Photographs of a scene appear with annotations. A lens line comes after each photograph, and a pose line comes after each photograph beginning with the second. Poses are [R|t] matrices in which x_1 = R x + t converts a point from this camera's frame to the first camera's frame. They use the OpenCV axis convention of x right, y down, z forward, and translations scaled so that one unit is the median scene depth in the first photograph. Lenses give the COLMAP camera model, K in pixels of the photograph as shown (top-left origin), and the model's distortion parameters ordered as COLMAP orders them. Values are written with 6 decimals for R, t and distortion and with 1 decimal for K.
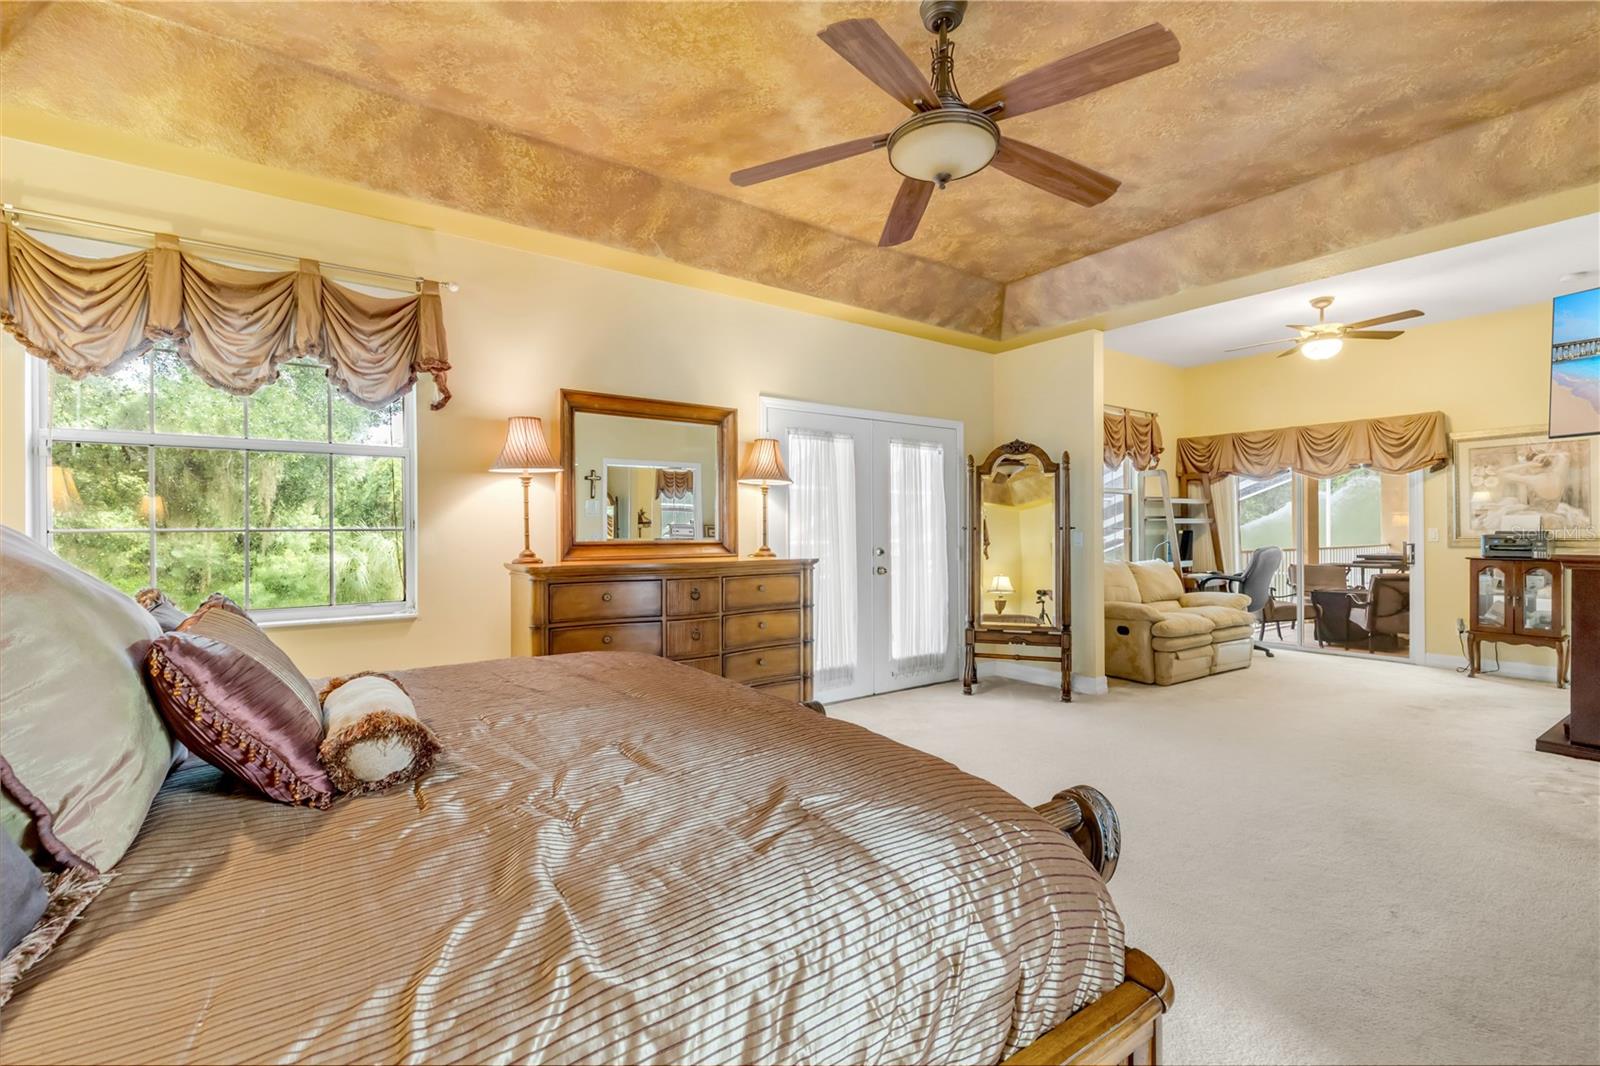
lens RADIAL K [[724.2, 0, 800.0], [0, 724.2, 533.0], [0, 0, 1]] dist [-0.021422, -0.000109]
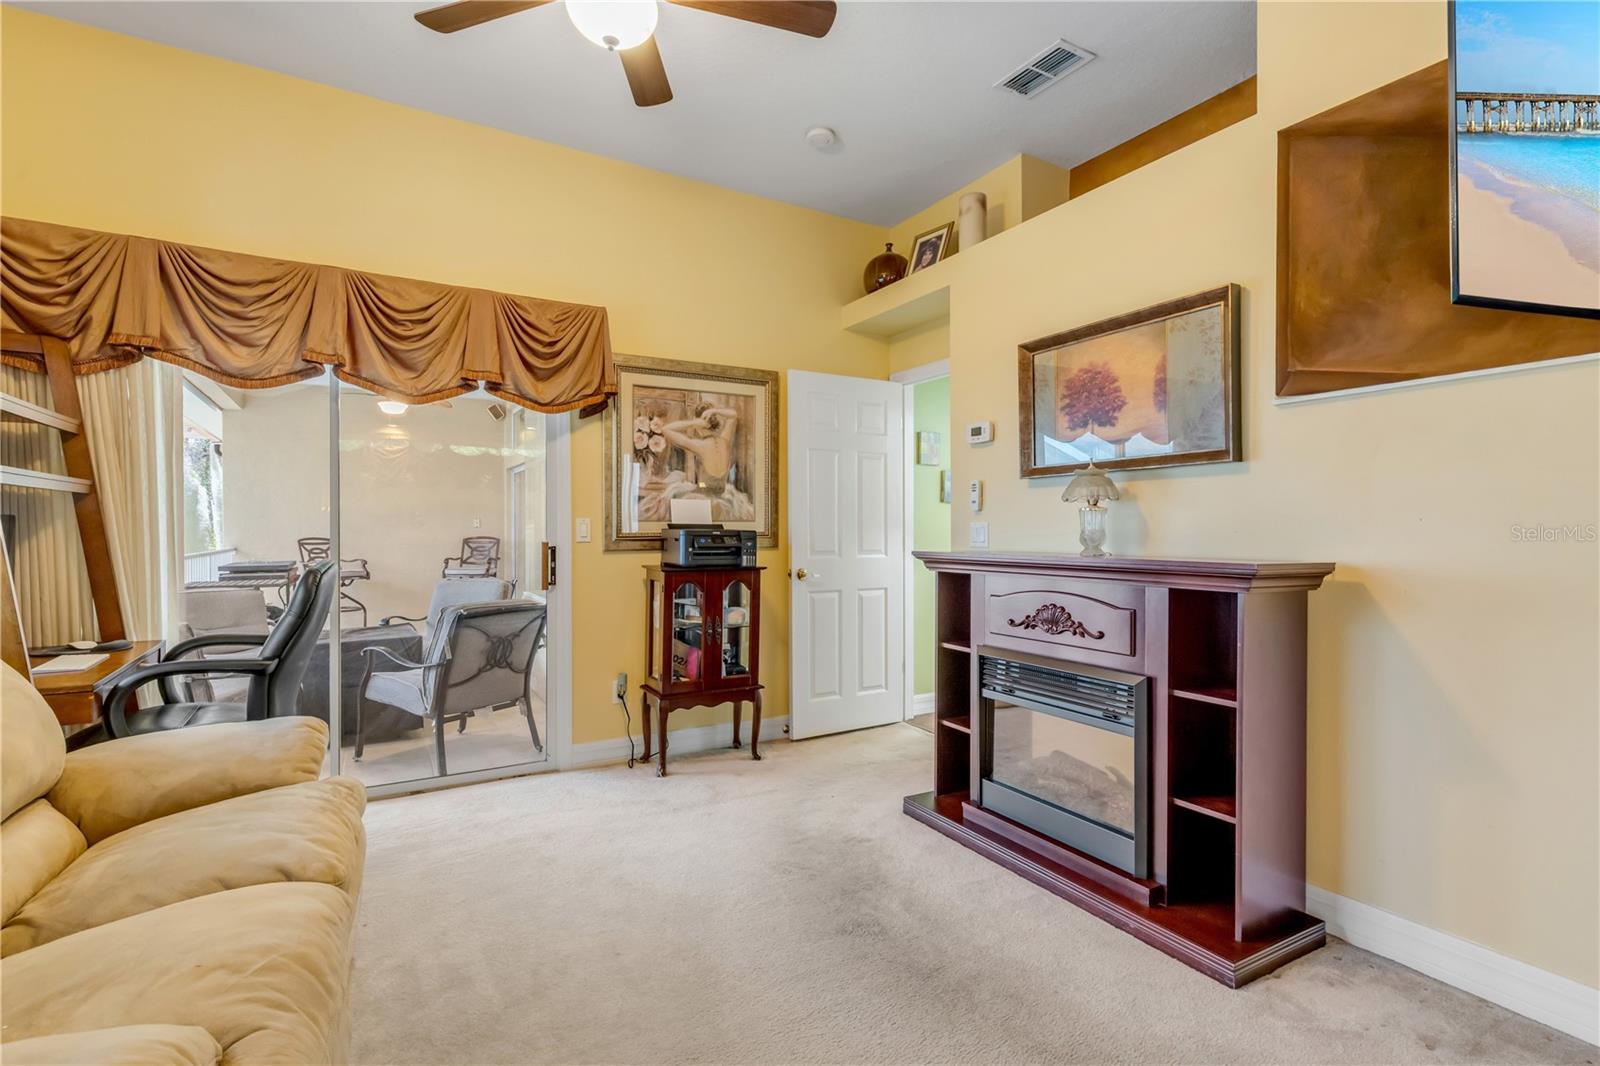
lens RADIAL K [[724.2, 0, 800.0], [0, 724.2, 533.0], [0, 0, 1]] dist [-0.021422, -0.000109]
pose [[0.100226, -0.007154, 0.994939, 0.346832], [-0.004640, 0.999960, 0.007657, -0.000054], [-0.994954, -0.005384, 0.100189, 0.786074]]
